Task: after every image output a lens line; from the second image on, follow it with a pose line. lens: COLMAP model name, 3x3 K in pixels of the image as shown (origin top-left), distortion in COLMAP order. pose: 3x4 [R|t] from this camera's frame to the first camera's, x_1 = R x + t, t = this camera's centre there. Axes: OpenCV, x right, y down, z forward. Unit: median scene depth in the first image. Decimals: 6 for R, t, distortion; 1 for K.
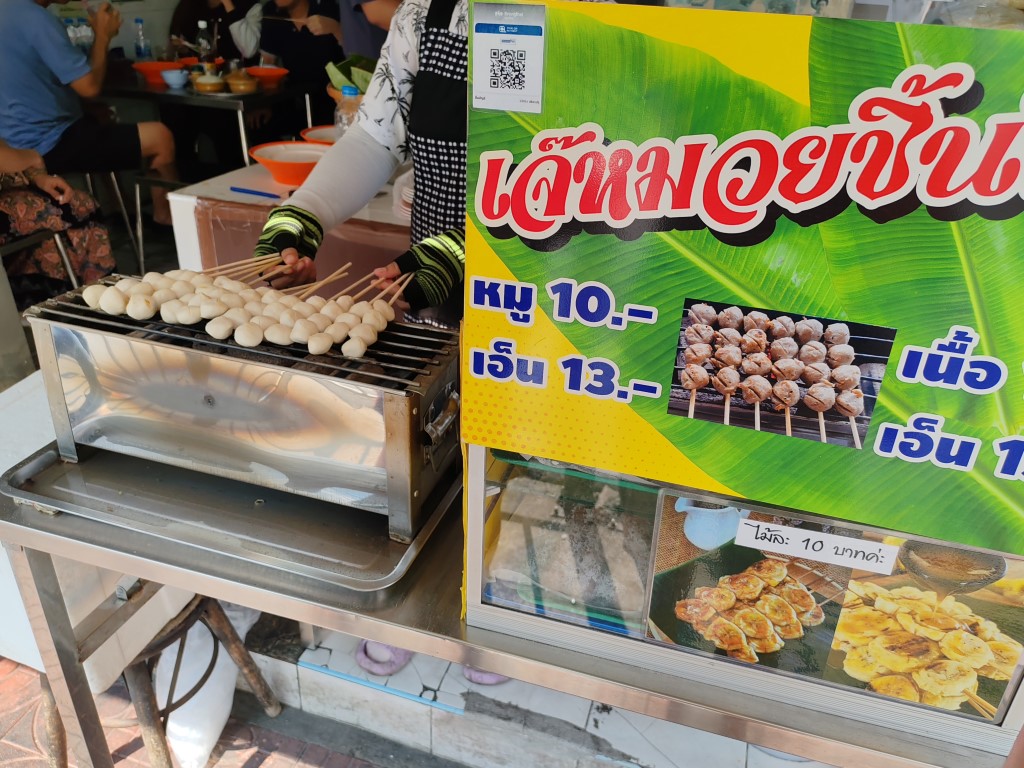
lens RADIAL K [[781.0, 0, 512.0], [0, 781.0, 384.0], [0, 0, 1]] dist [0.098645, -0.166601]
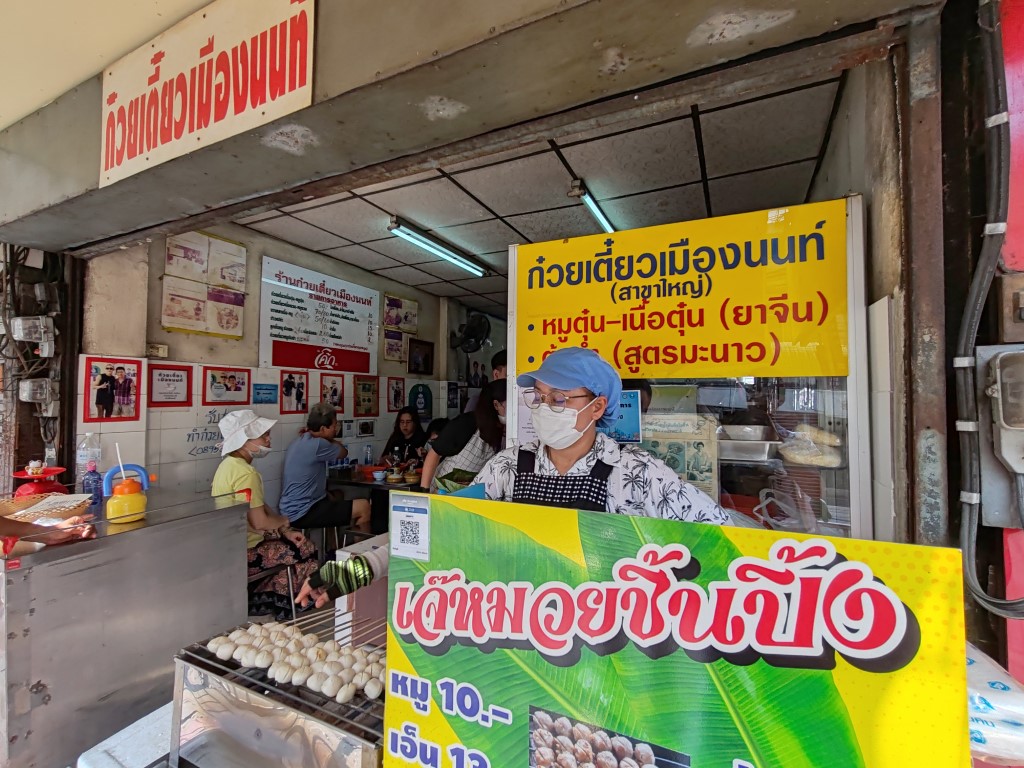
lens RADIAL K [[461.4, 0, 512.0], [0, 461.4, 384.0], [0, 0, 1]] dist [0.000313, 0.000555]
pose [[0.988090, -0.043762, -0.147525, 0.333892], [-0.037829, 0.860207, -0.508540, -0.180012], [0.149157, 0.508064, 0.848306, 0.078743]]
